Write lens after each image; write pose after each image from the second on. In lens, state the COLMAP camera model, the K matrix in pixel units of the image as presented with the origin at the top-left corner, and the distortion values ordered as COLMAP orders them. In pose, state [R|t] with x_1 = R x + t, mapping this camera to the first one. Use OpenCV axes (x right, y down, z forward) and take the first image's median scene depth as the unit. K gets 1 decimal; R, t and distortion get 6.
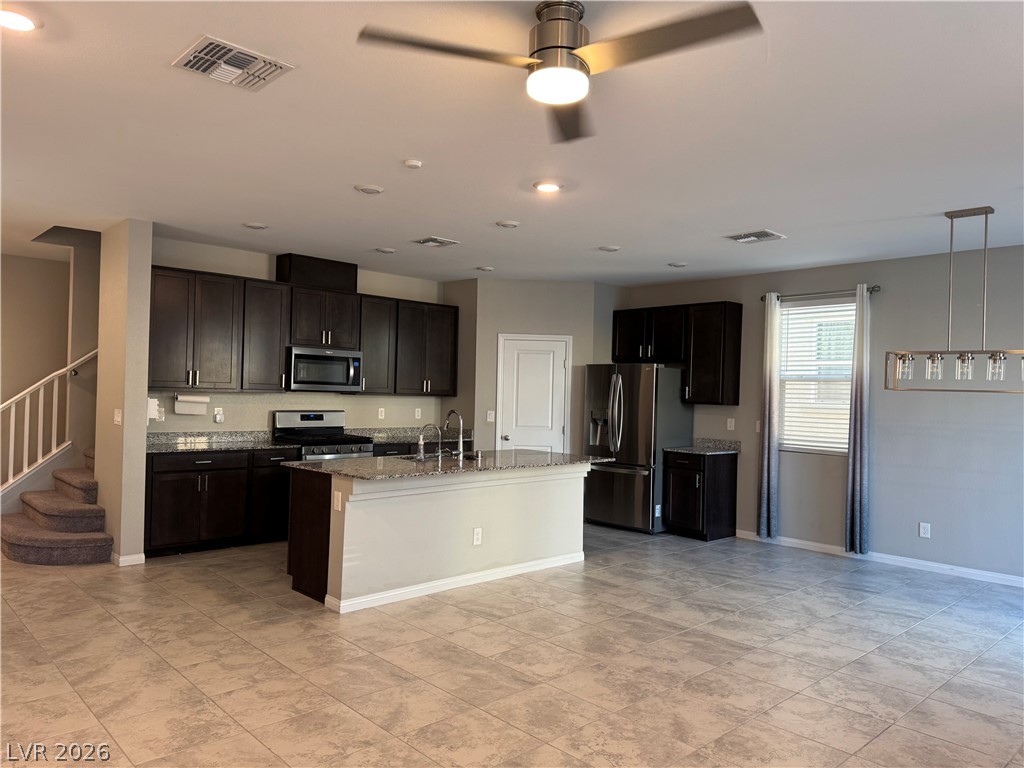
lens RADIAL K [[721.9, 0, 510.6], [0, 721.9, 350.5], [0, 0, 1]] dist [0.048841, -0.058420]
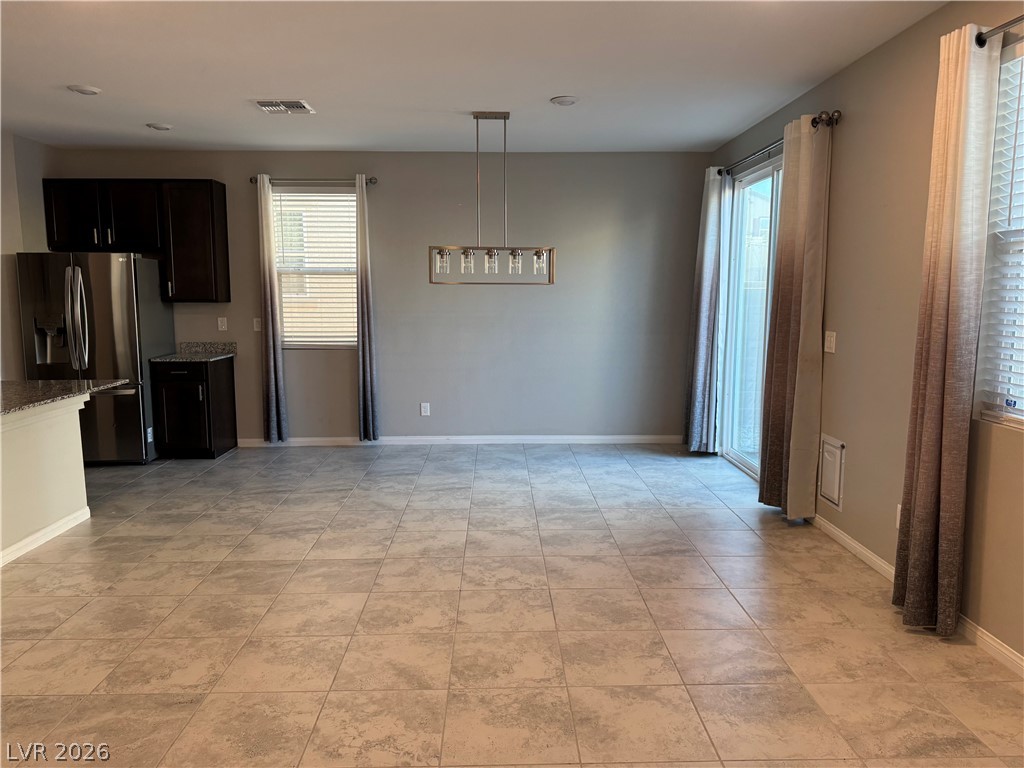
lens RADIAL K [[721.9, 0, 516.1], [0, 721.9, 372.7], [0, 0, 1]] dist [0.048841, -0.058420]
pose [[0.663885, -0.111494, 0.739476, -0.183342], [-0.024114, 0.985118, 0.170179, 0.001256], [-0.747446, -0.130811, 0.651317, 0.232360]]
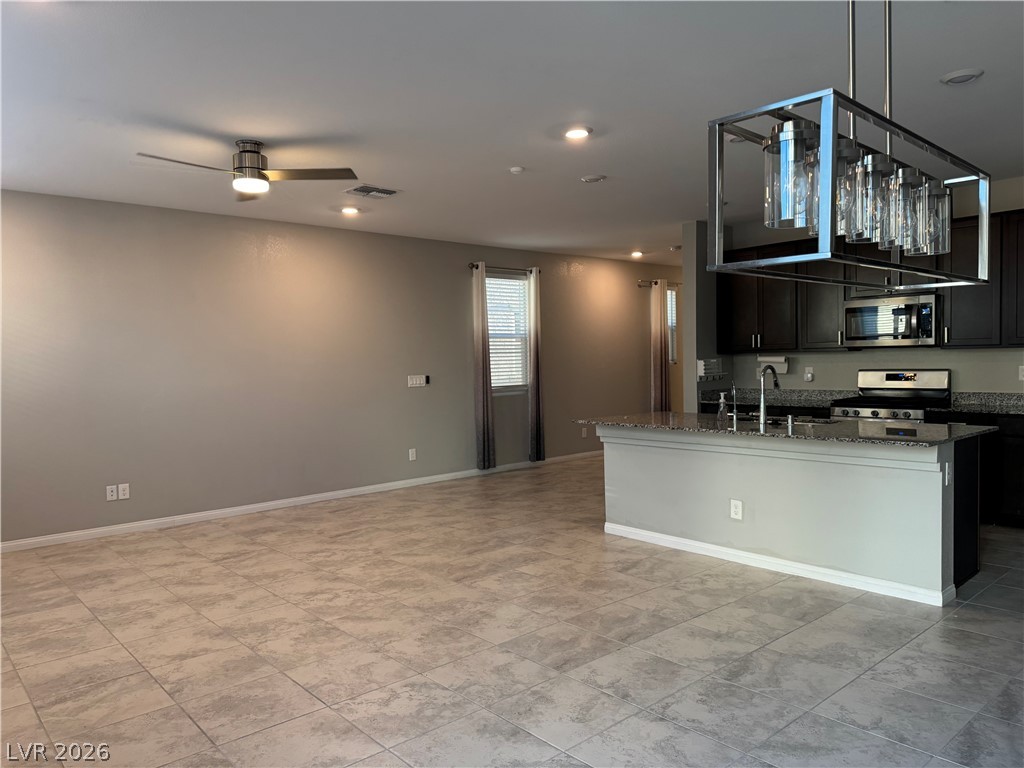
lens RADIAL K [[721.9, 0, 508.3], [0, 721.9, 377.2], [0, 0, 1]] dist [0.048841, -0.058420]
pose [[-0.033853, 0.002164, -0.999424, 0.903225], [0.079549, 0.996831, -0.000536, 0.081084], [0.996256, -0.079521, -0.033918, 0.820651]]
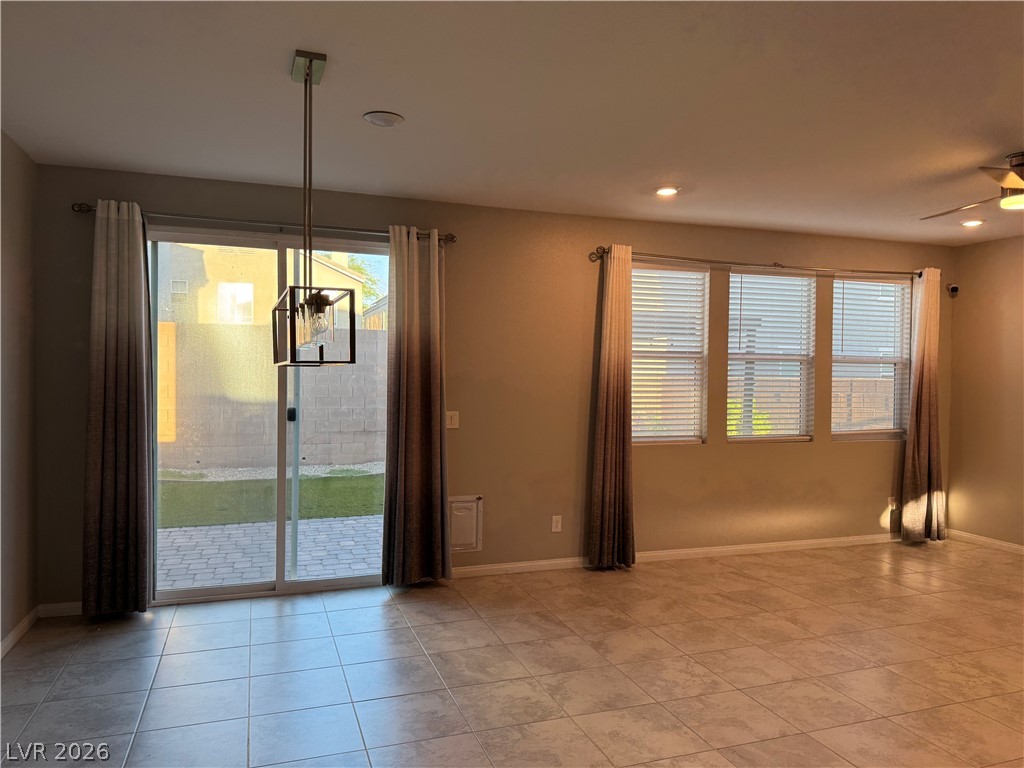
lens RADIAL K [[721.9, 0, 510.3], [0, 721.9, 387.0], [0, 0, 1]] dist [0.048841, -0.058420]
pose [[-0.915184, -0.041193, 0.400926, 0.210635], [-0.055418, 0.998176, -0.023946, 0.074836], [-0.399208, -0.044133, -0.915797, 1.428070]]
